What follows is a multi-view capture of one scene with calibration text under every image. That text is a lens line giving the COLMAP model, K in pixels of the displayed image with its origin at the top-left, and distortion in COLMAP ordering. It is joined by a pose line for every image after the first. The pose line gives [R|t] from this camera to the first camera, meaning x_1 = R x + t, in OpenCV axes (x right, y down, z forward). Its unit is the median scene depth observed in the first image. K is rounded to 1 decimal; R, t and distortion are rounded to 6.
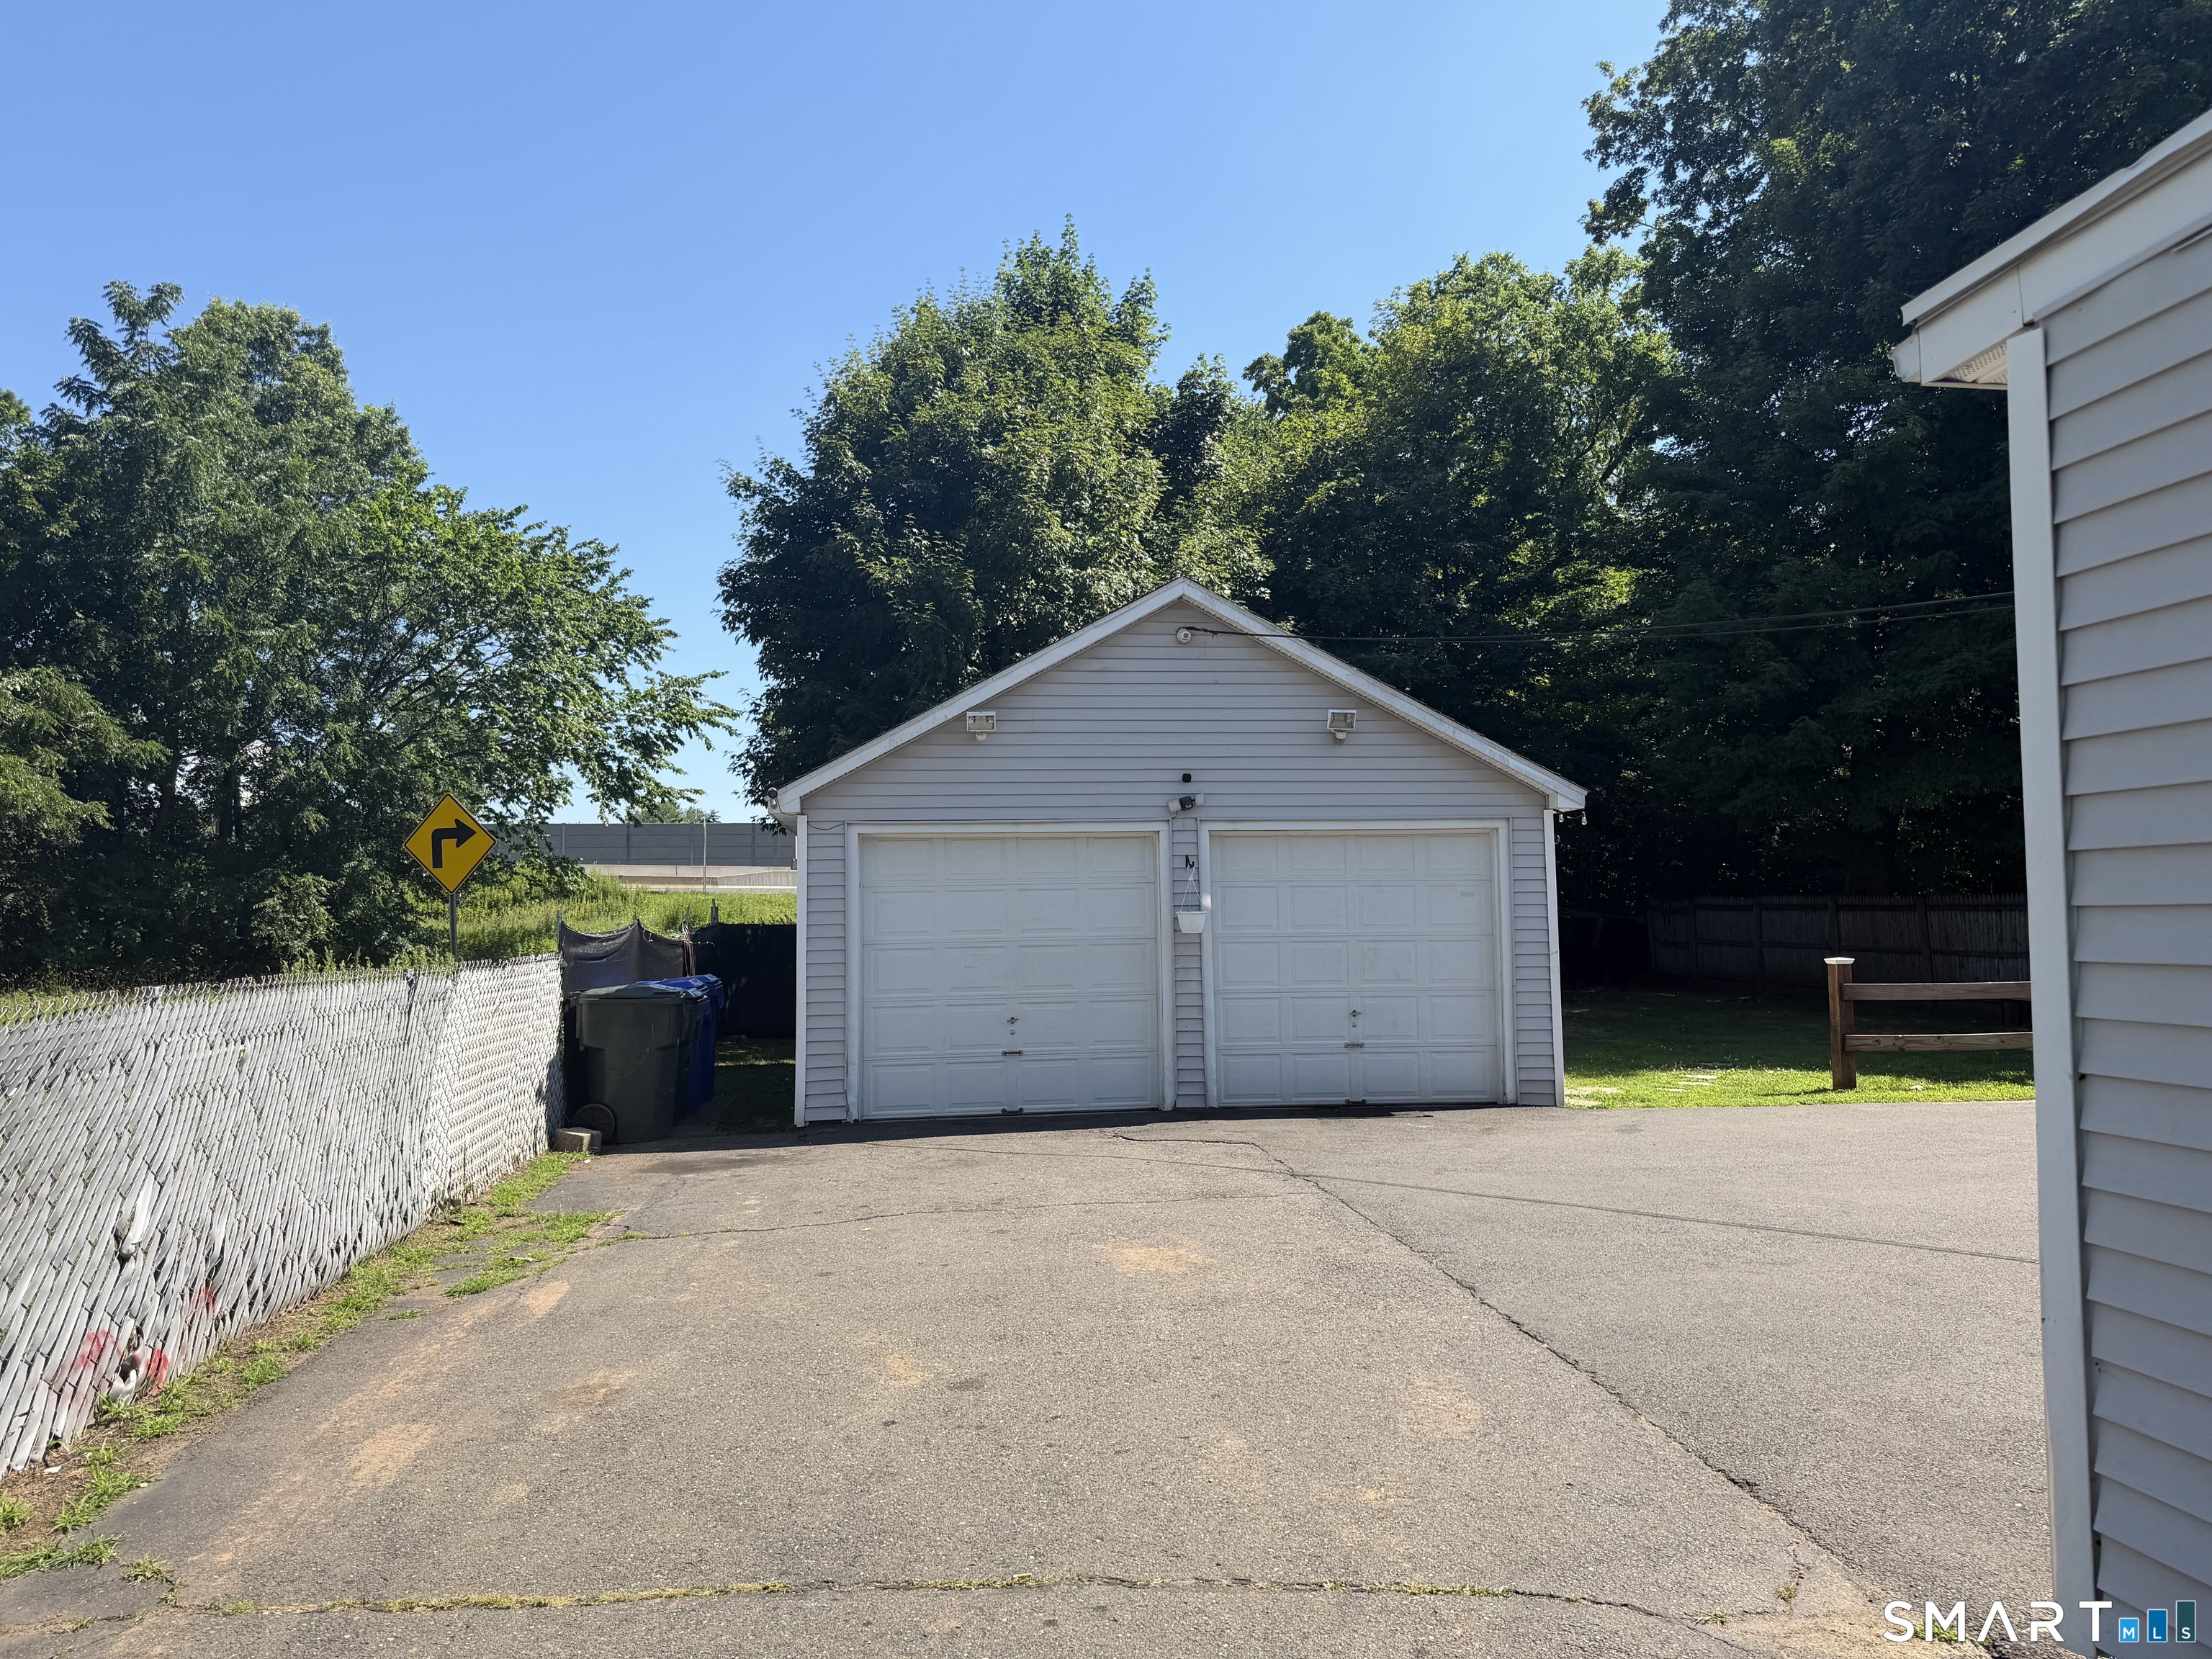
lens RADIAL K [[1547.2, 0, 1106.0], [0, 1547.2, 829.5], [0, 0, 1]] dist [-0.001124, -0.003707]
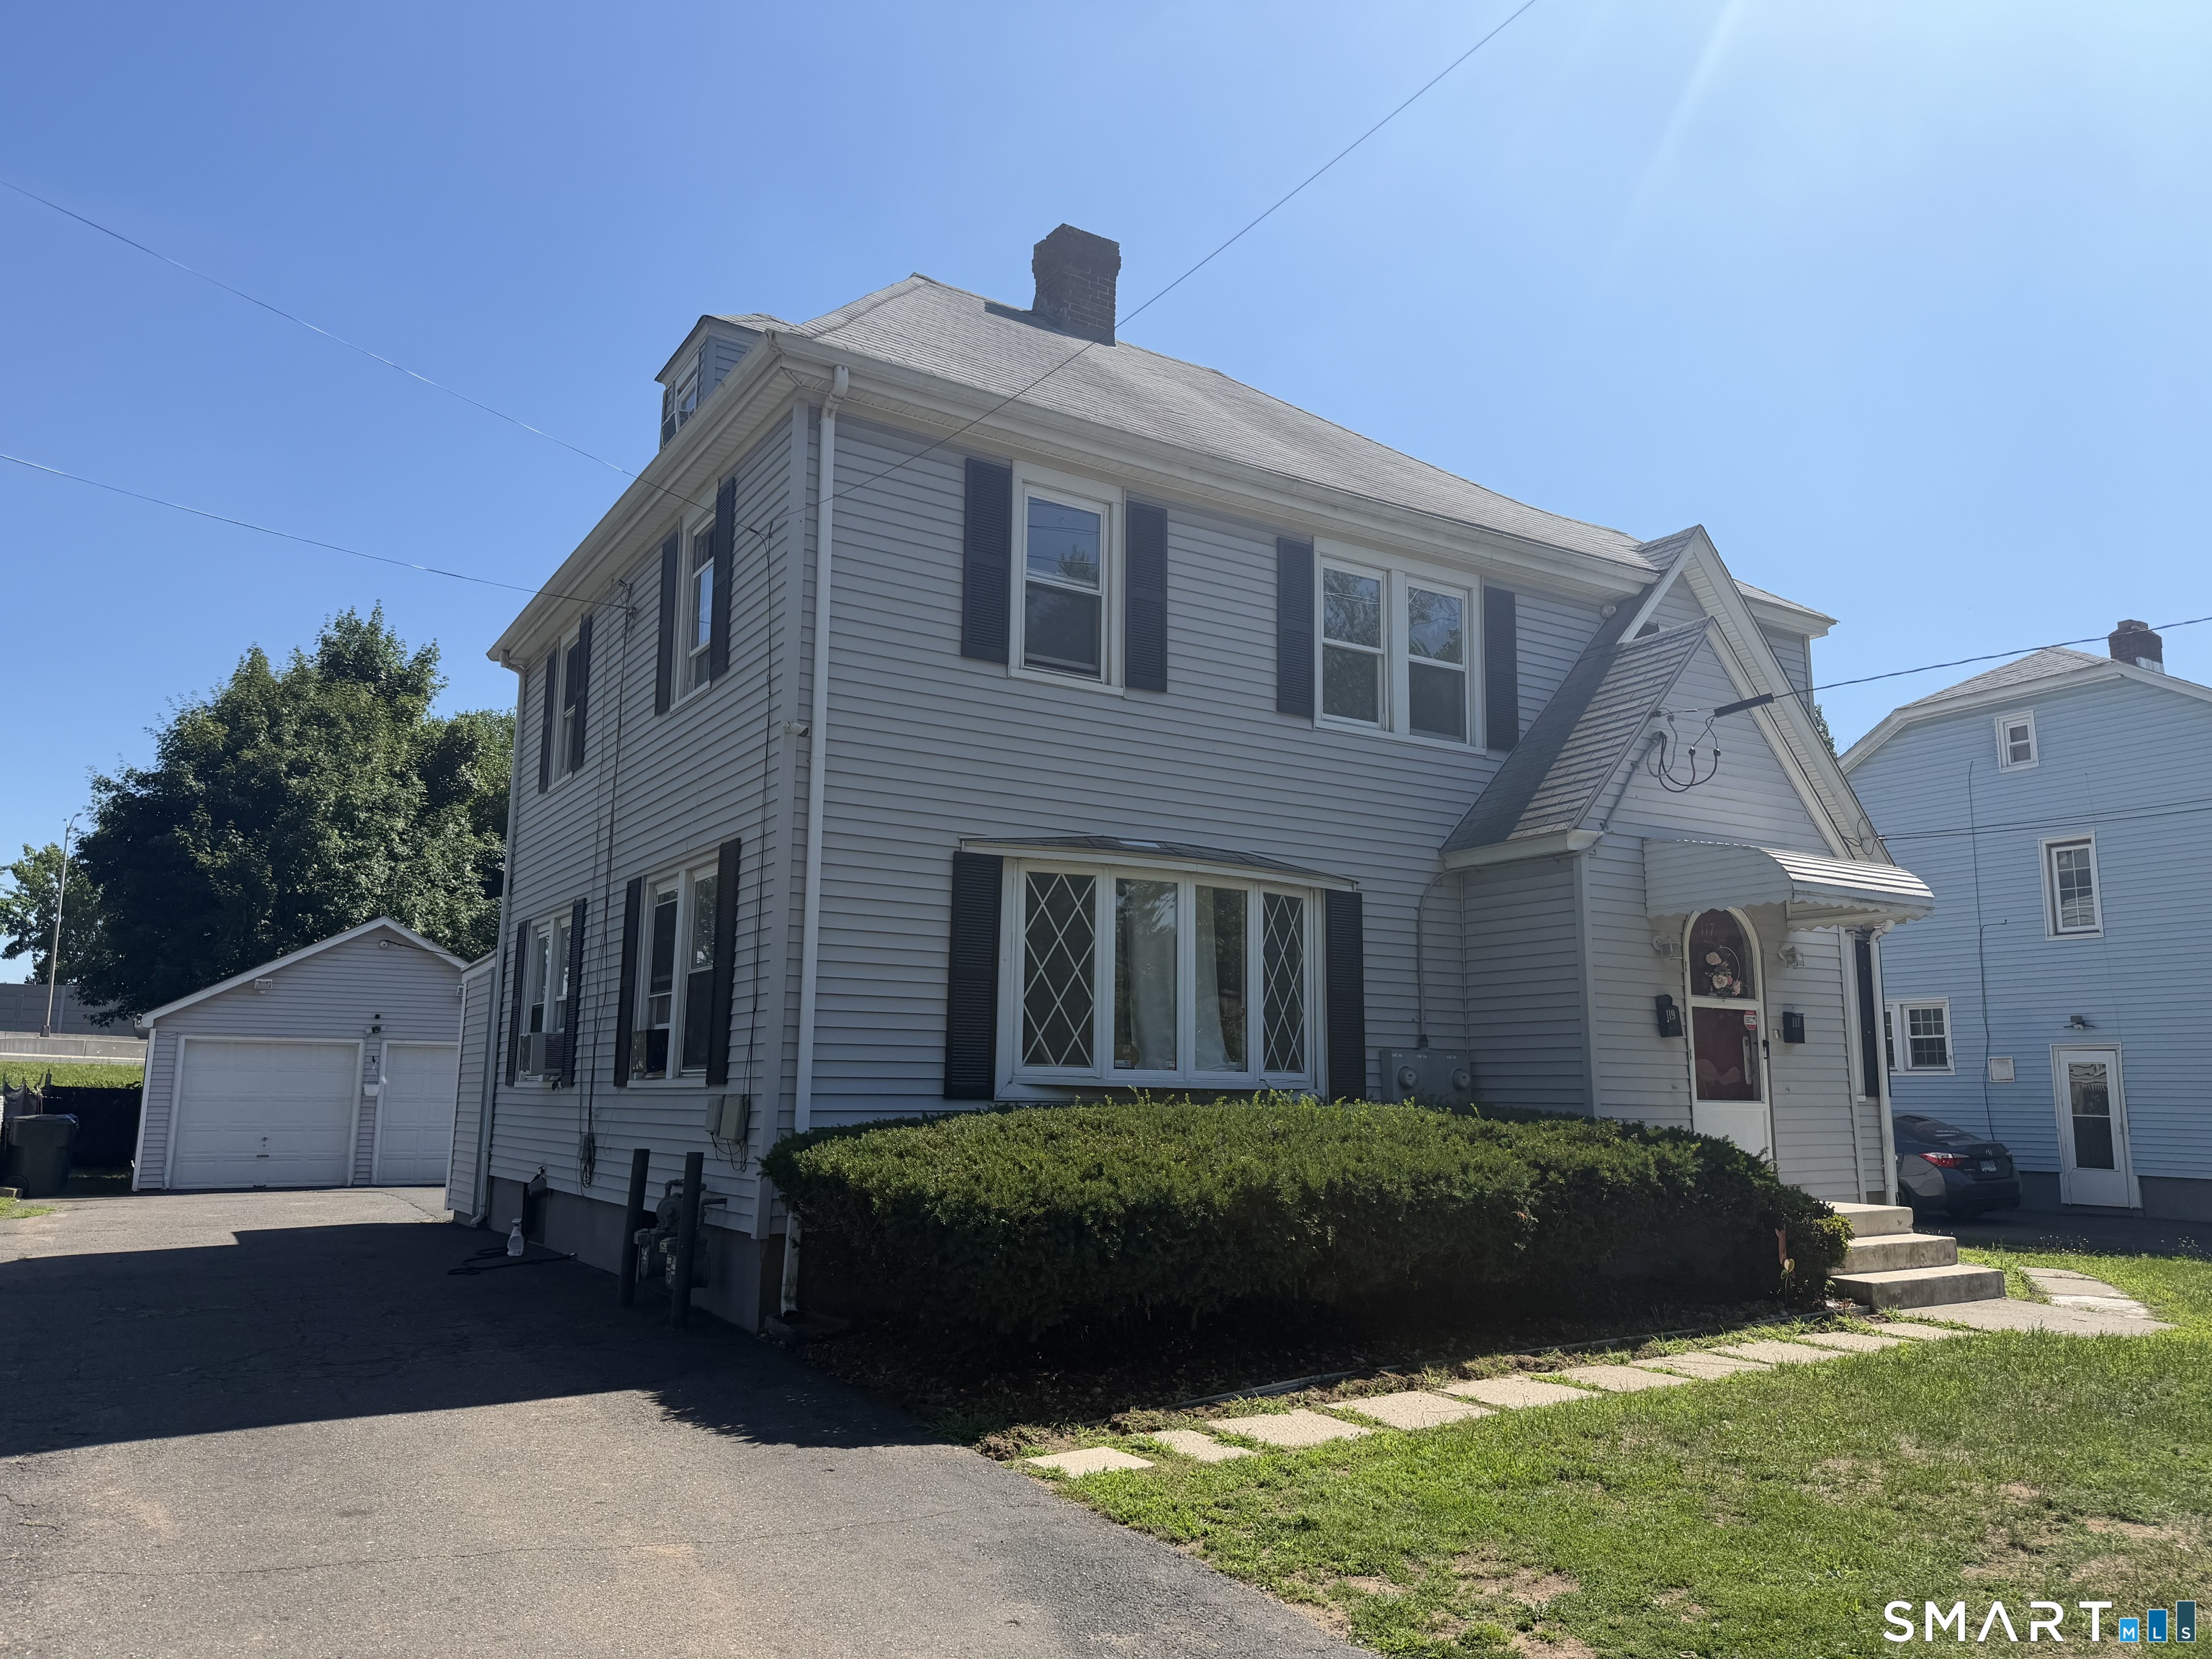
lens RADIAL K [[1547.2, 0, 1106.0], [0, 1547.2, 829.5], [0, 0, 1]] dist [-0.001124, -0.003707]
pose [[0.914189, 0.093137, 0.394441, 0.062407], [-0.045202, 0.990596, -0.129140, -0.035211], [-0.402759, 0.100229, 0.909802, -0.740767]]
